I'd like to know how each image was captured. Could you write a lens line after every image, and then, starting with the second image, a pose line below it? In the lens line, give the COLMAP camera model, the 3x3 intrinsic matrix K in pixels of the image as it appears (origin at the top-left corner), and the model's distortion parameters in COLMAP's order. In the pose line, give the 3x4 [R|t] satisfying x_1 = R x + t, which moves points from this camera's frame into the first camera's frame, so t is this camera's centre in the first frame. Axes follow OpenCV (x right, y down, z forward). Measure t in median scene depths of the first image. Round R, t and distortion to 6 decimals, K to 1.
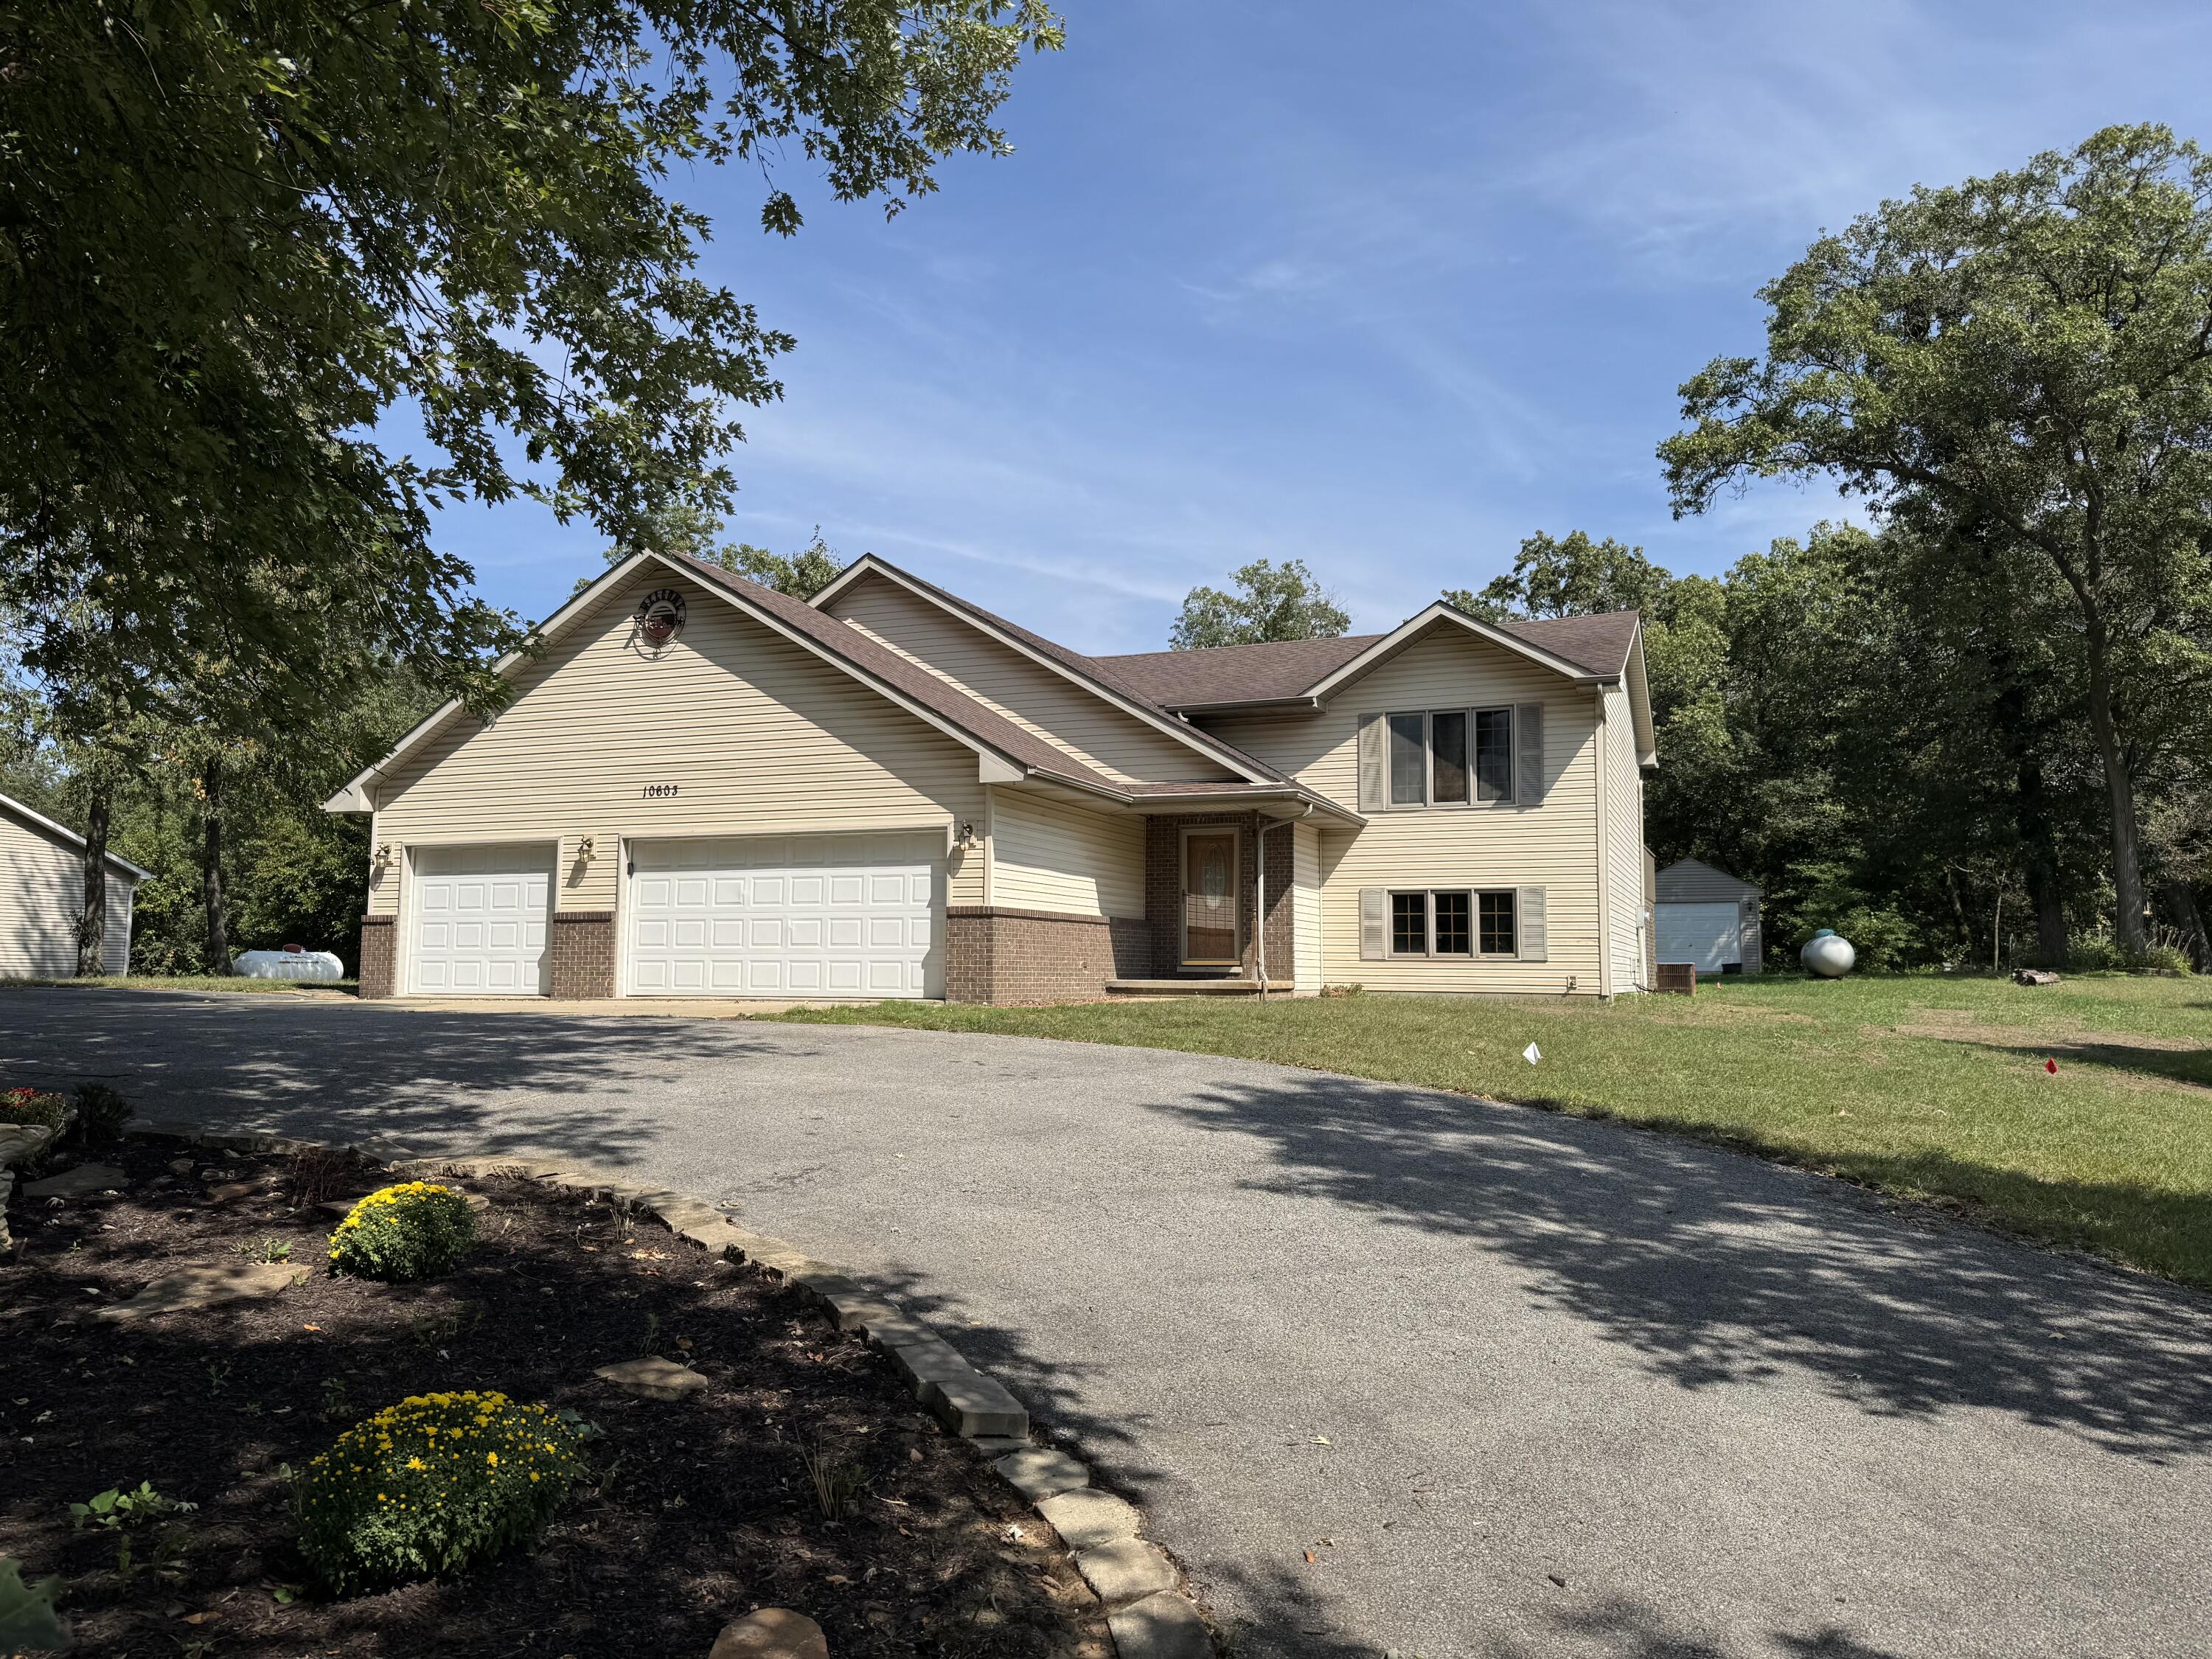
lens RADIAL K [[1566.9, 0, 1106.0], [0, 1566.9, 829.5], [0, 0, 1]] dist [0.157424, -0.294475]
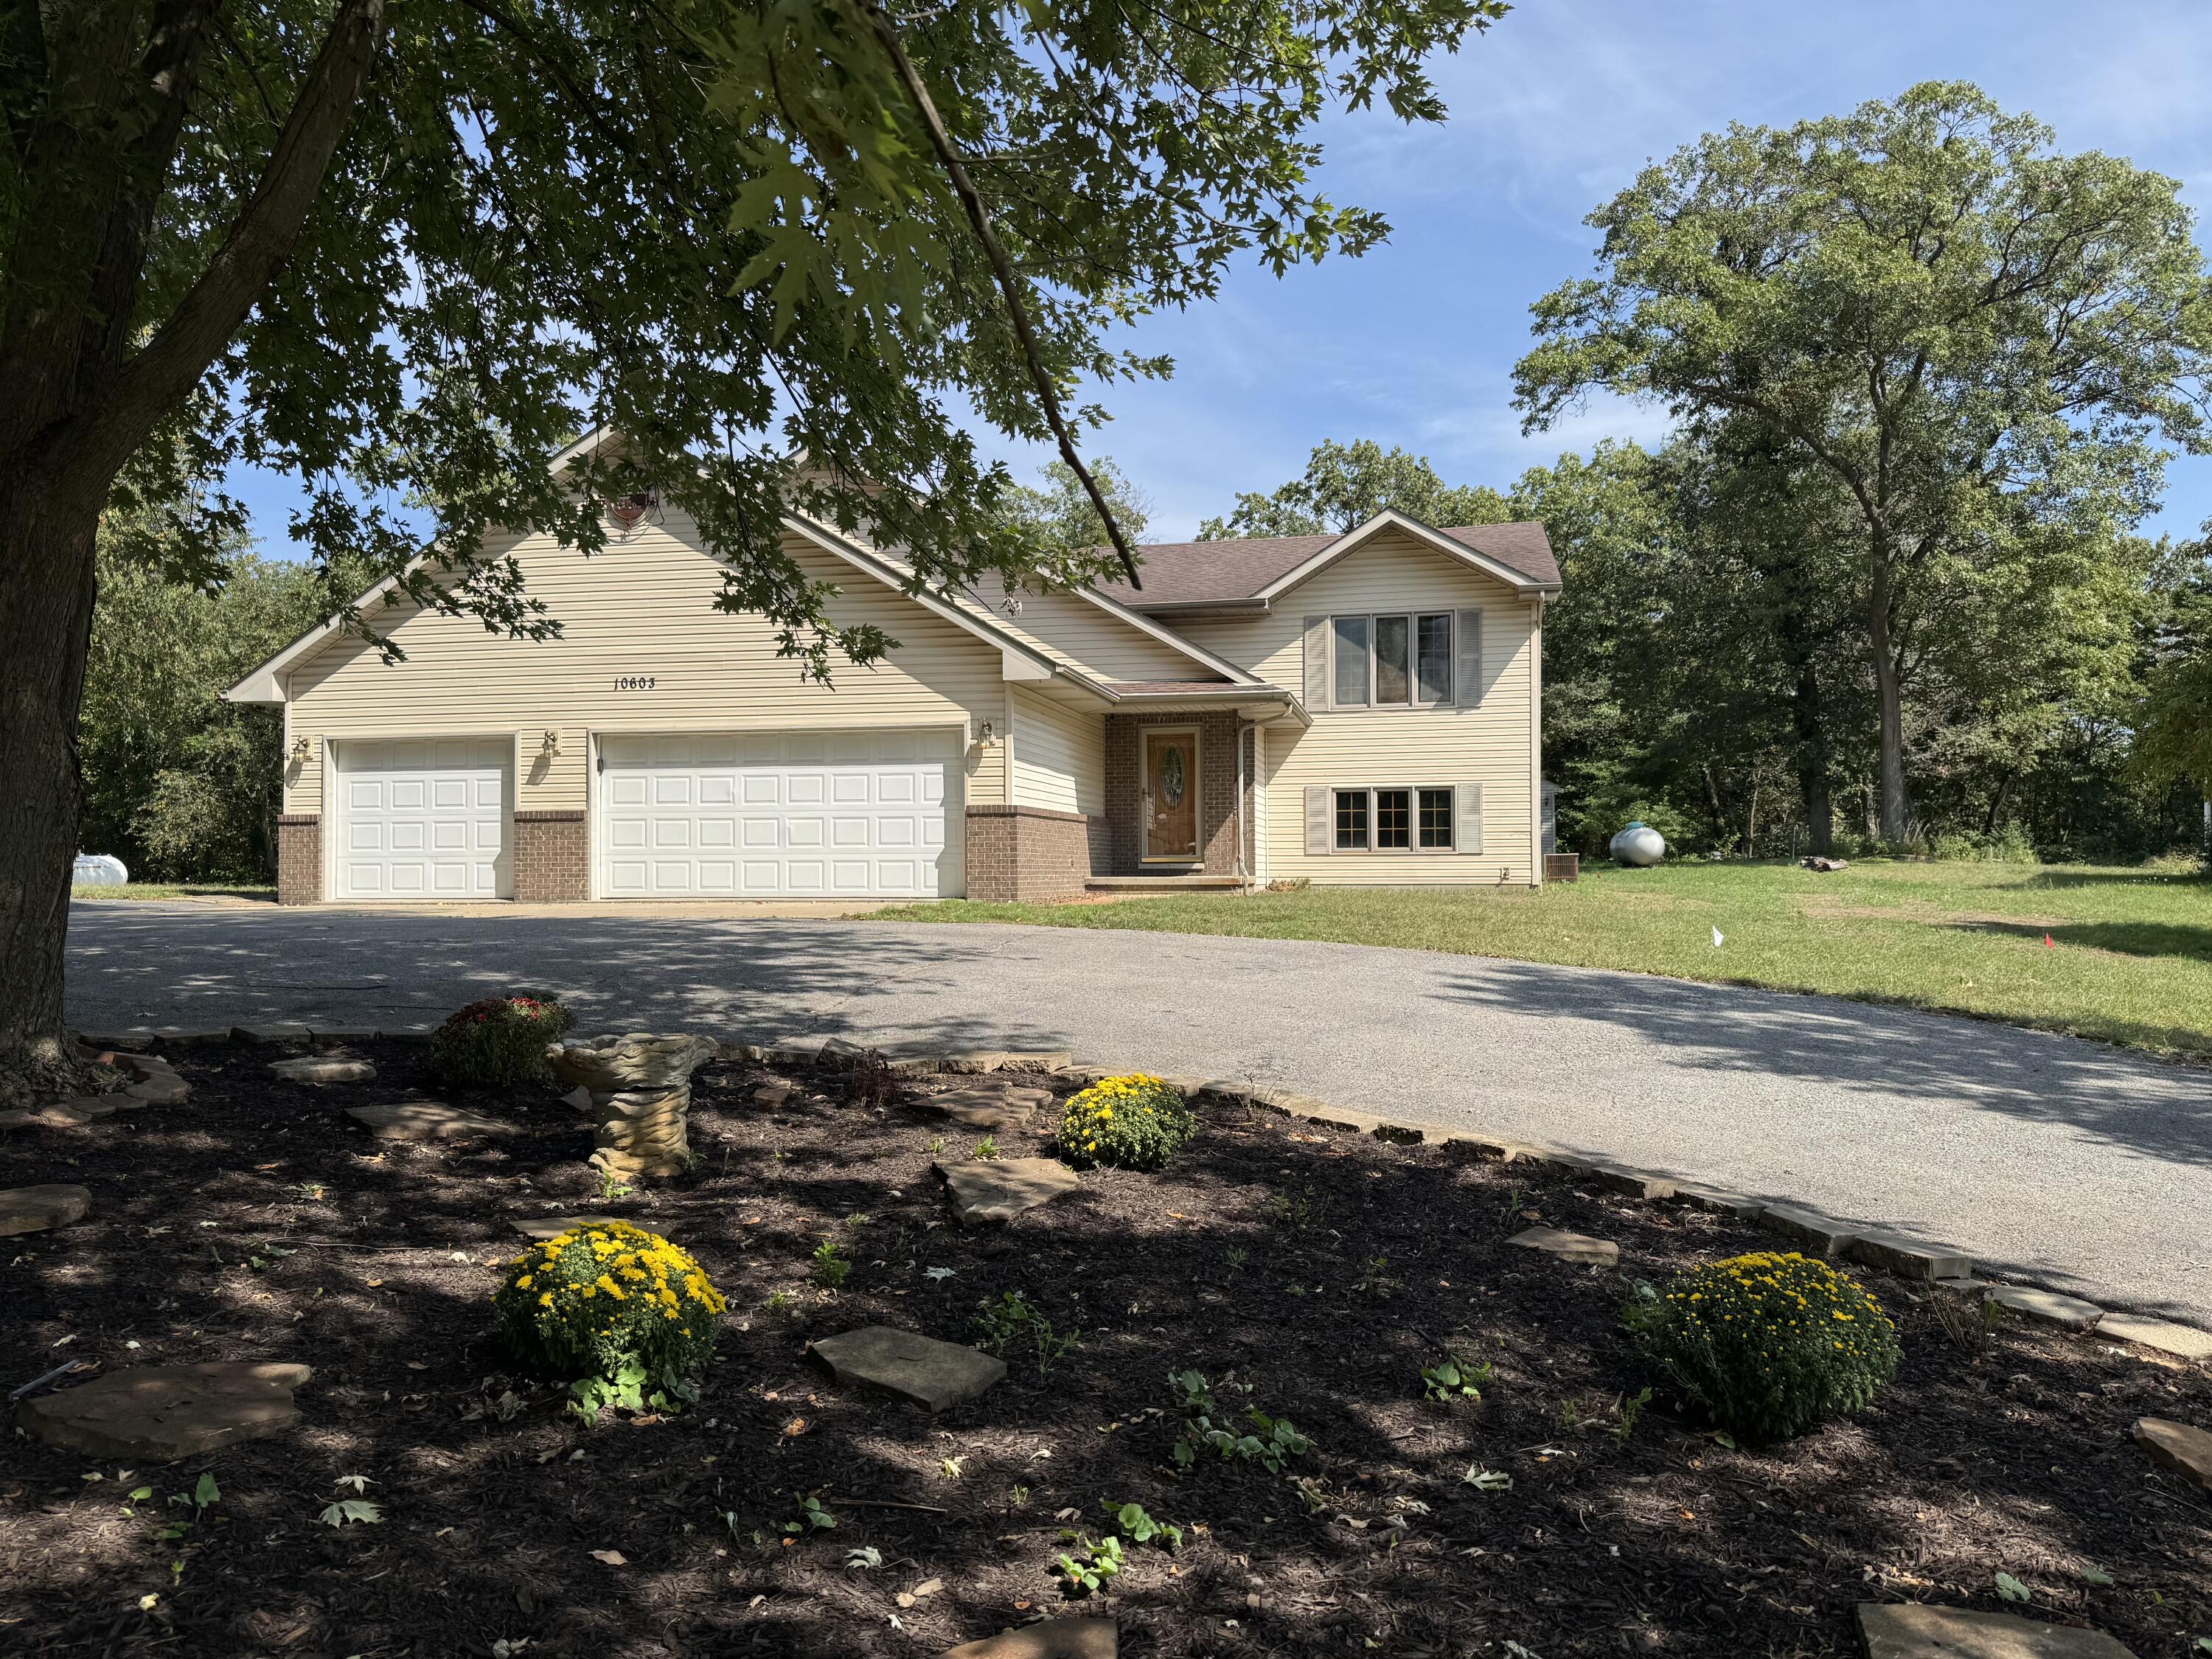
lens RADIAL K [[1568.4, 0, 1129.9], [0, 1568.4, 840.7], [0, 0, 1]] dist [0.167475, -0.372522]
pose [[0.981737, -0.007362, 0.190101, -0.152897], [-0.006357, 0.997423, 0.071458, -0.000206], [-0.190137, -0.071361, 0.979161, 0.004858]]
